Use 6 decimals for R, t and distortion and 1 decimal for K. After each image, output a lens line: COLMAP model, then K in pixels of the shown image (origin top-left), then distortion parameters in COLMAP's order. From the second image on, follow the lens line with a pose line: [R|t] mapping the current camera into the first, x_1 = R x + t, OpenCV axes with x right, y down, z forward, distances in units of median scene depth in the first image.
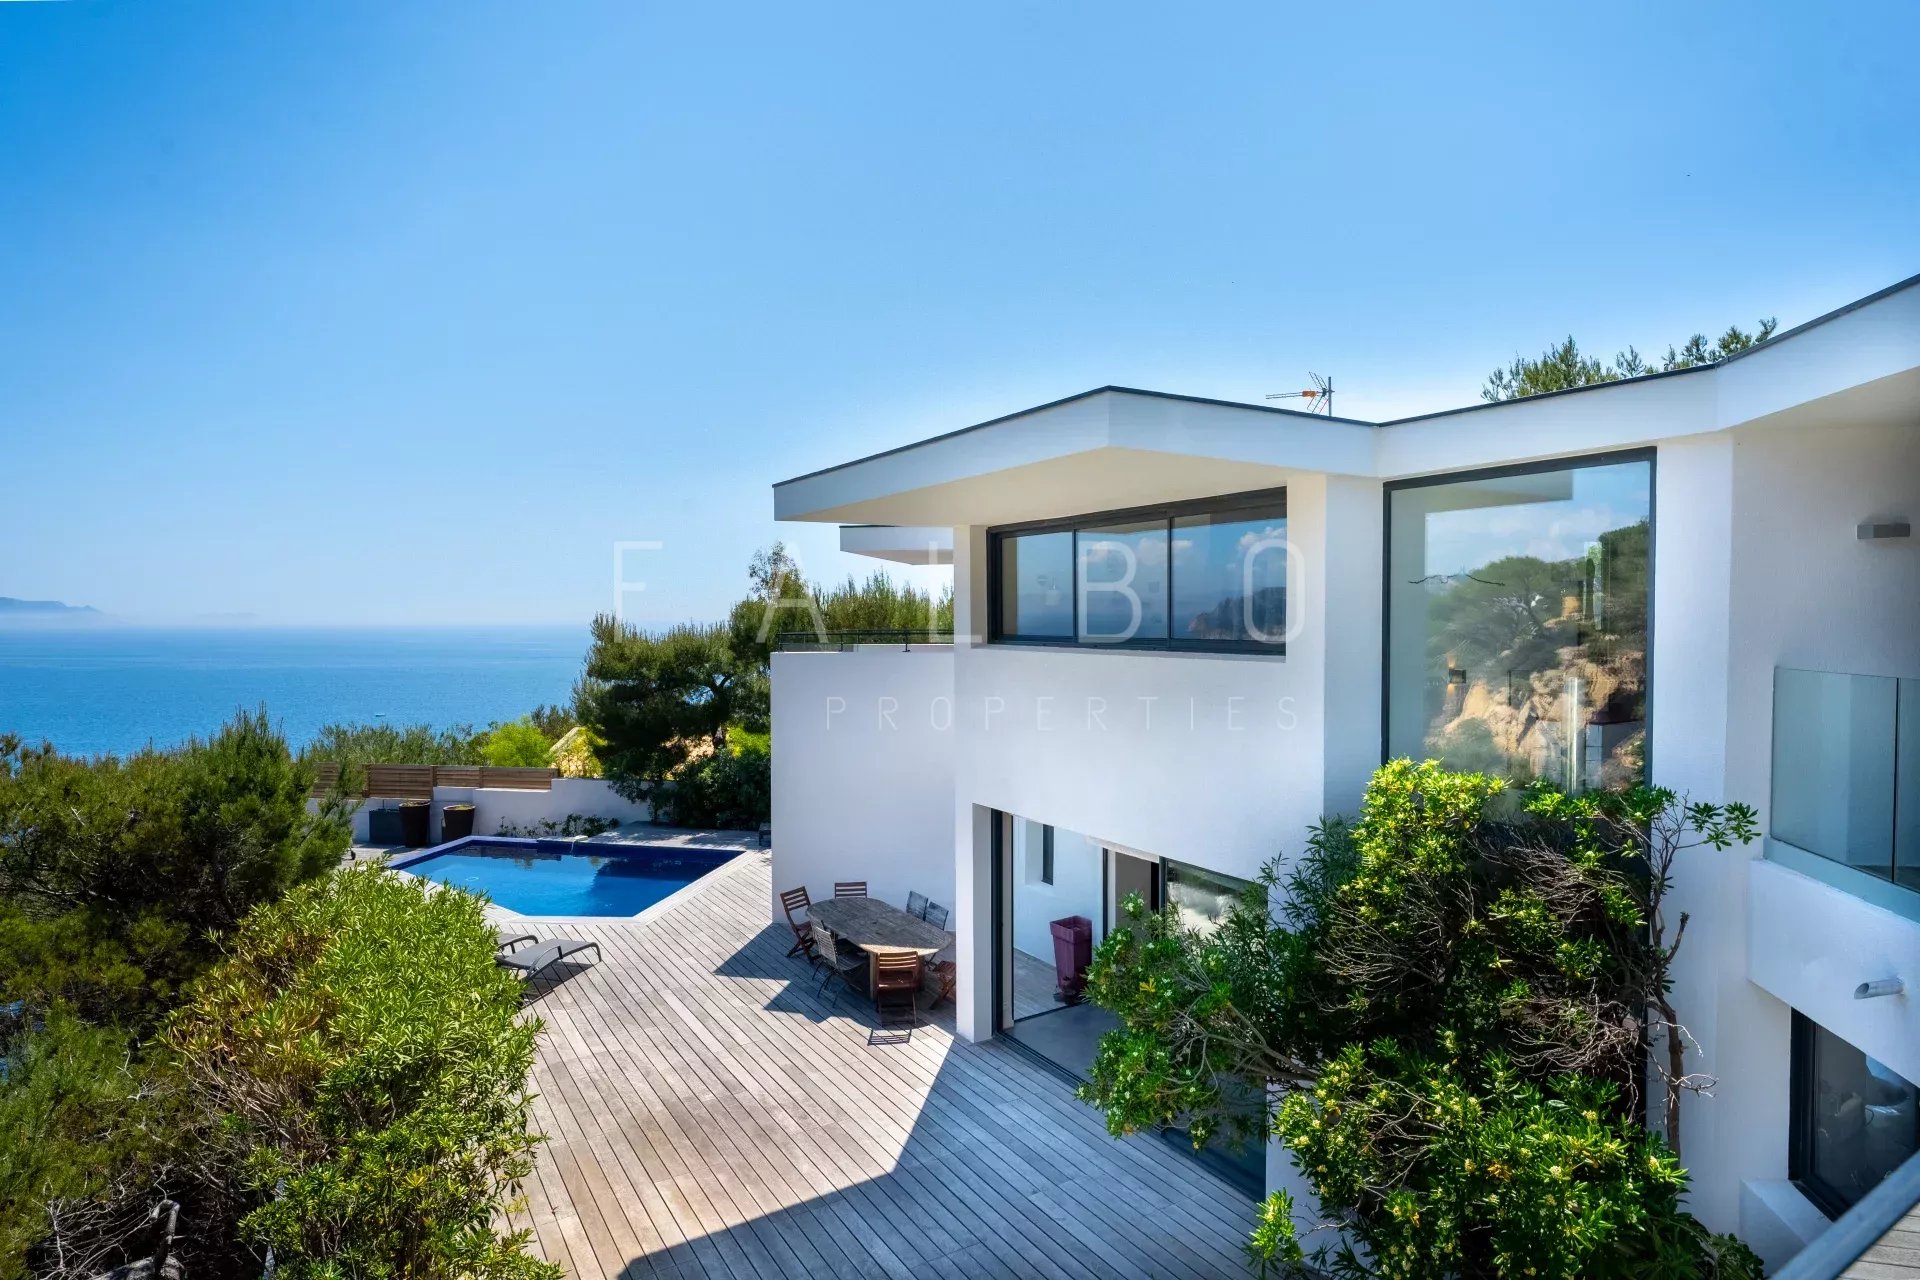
lens RADIAL K [[988.6, 0, 950.8], [0, 988.6, 647.2], [0, 0, 1]] dist [-0.037274, 0.001955]
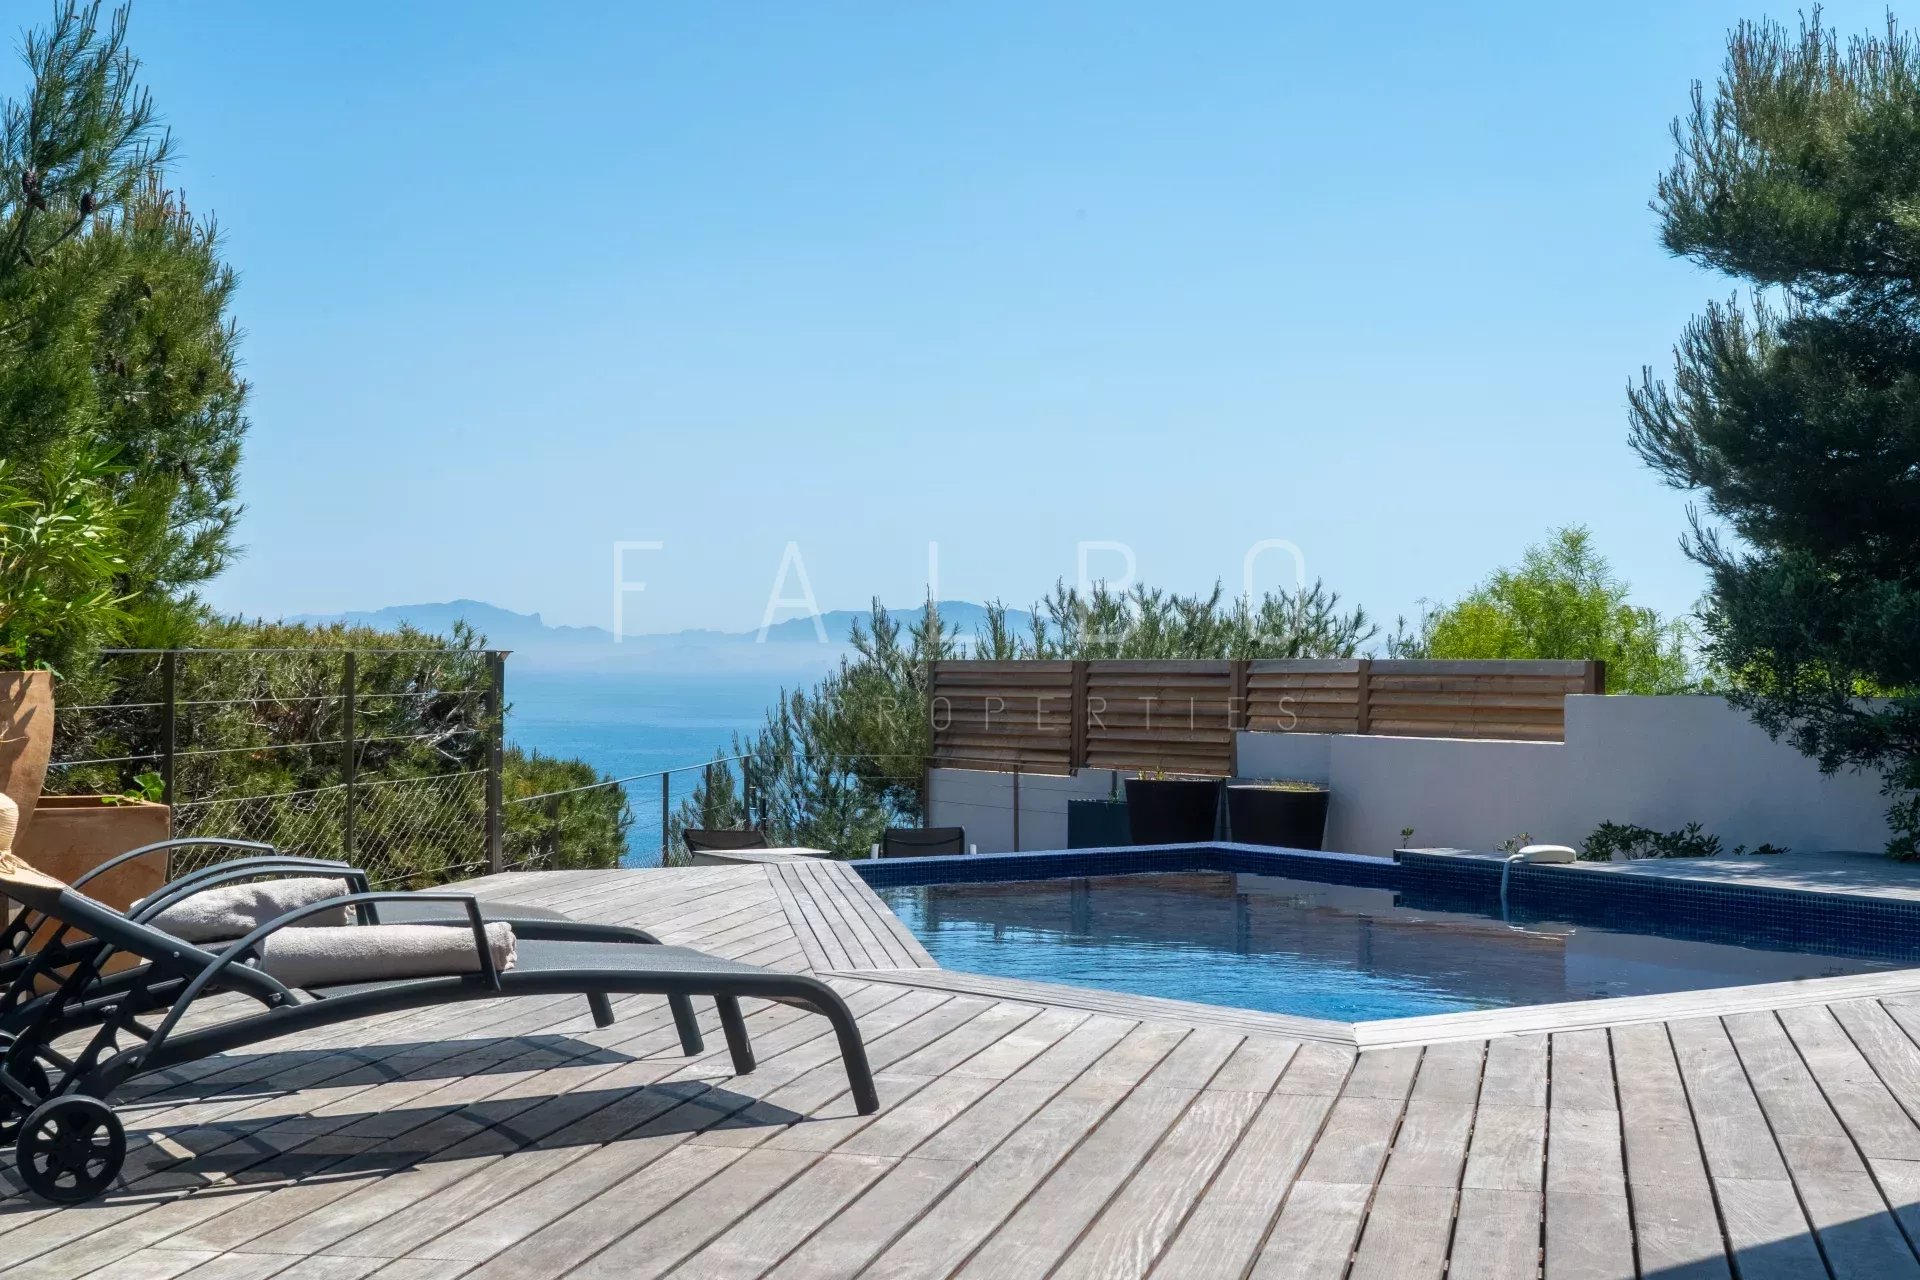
lens RADIAL K [[2677.1, 0, 942.1], [0, 2677.1, 639.6], [0, 0, 1]] dist [0.100648, 0.000000]
pose [[0.700372, 0.006375, -0.713749, -0.012095], [-0.024755, 0.999575, -0.015364, 0.141209], [0.713348, 0.028429, 0.700233, 0.398522]]
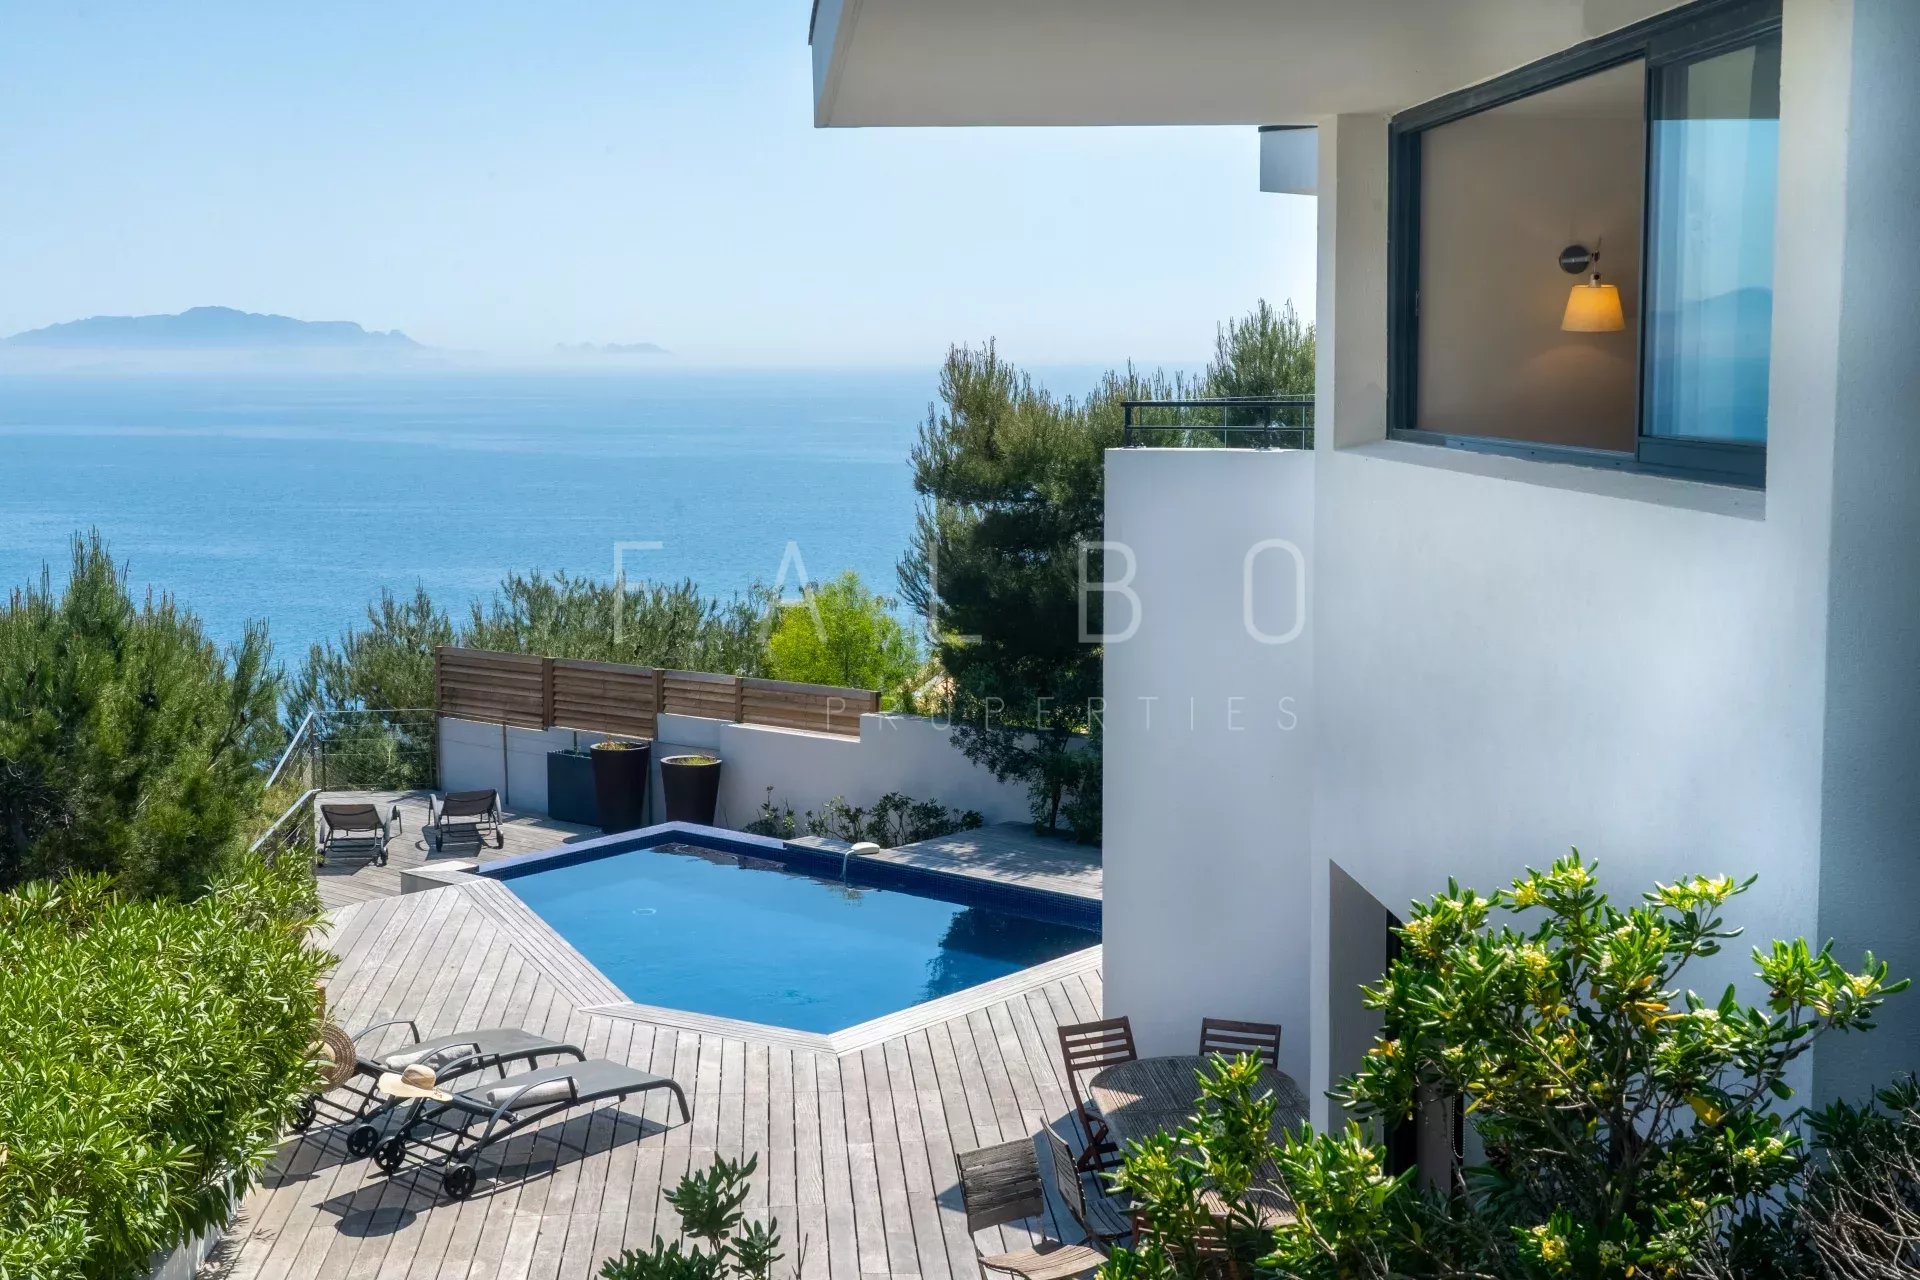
lens RADIAL K [[2323.5, 0, 960.0], [0, 2323.5, 628.6], [0, 0, 1]] dist [0.020500, 0.000000]
pose [[0.881383, 0.055101, -0.469178, 0.147983], [-0.014167, 0.995810, 0.090337, -0.004118], [0.472190, -0.072975, 0.878471, 0.075519]]
